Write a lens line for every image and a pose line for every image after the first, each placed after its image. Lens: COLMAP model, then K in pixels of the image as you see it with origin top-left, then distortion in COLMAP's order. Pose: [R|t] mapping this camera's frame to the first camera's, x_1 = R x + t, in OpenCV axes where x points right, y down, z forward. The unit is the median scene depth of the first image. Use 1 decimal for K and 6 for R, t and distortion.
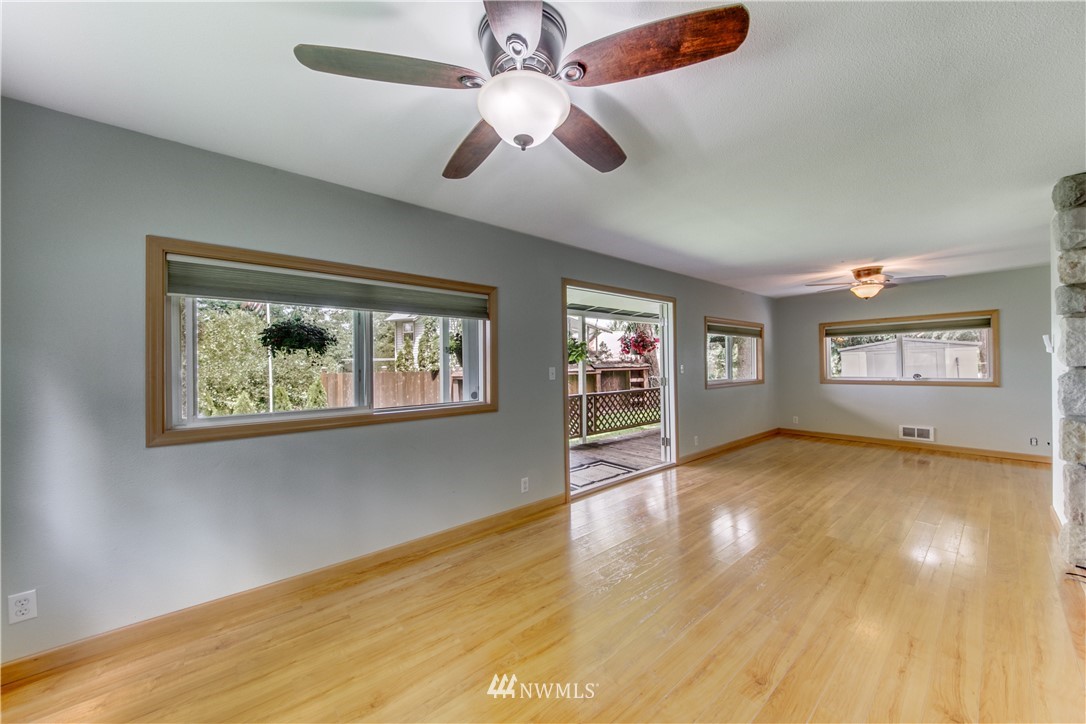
lens RADIAL K [[376.9, 0, 545.0], [0, 376.9, 366.8], [0, 0, 1]] dist [-0.009386, -0.001989]
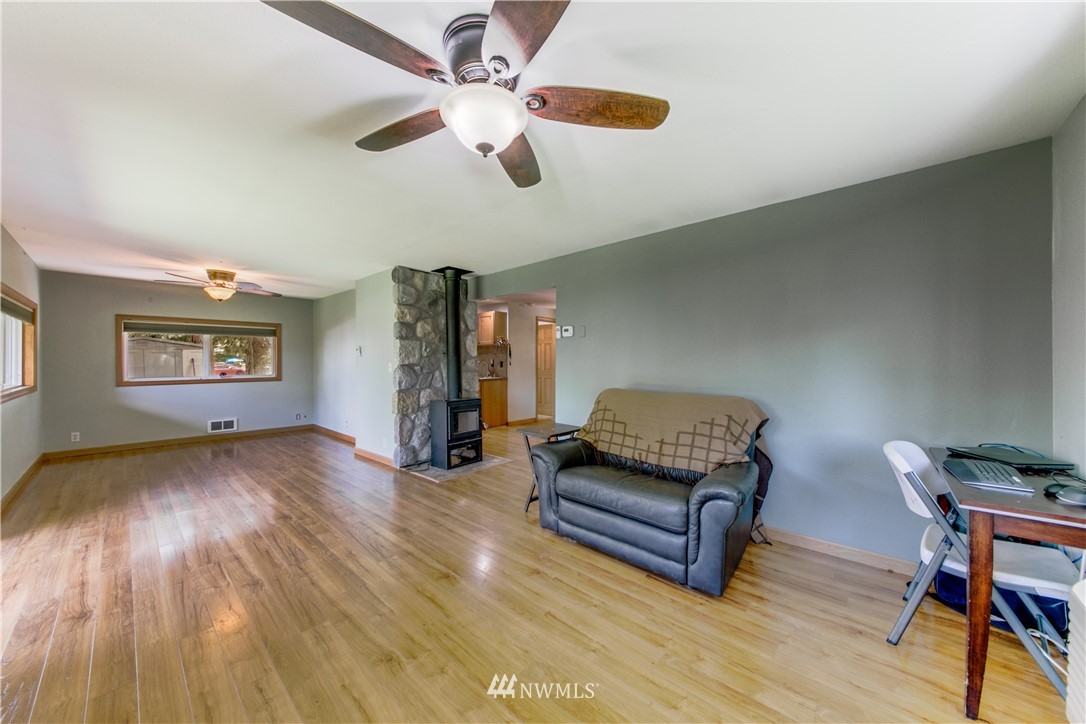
lens RADIAL K [[376.9, 0, 542.1], [0, 376.9, 359.8], [0, 0, 1]] dist [-0.009386, -0.001989]
pose [[-0.163891, 0.015957, 0.986349, -0.286701], [0.005604, 0.999868, -0.015245, 0.004087], [-0.986463, 0.003029, -0.163959, 0.258094]]
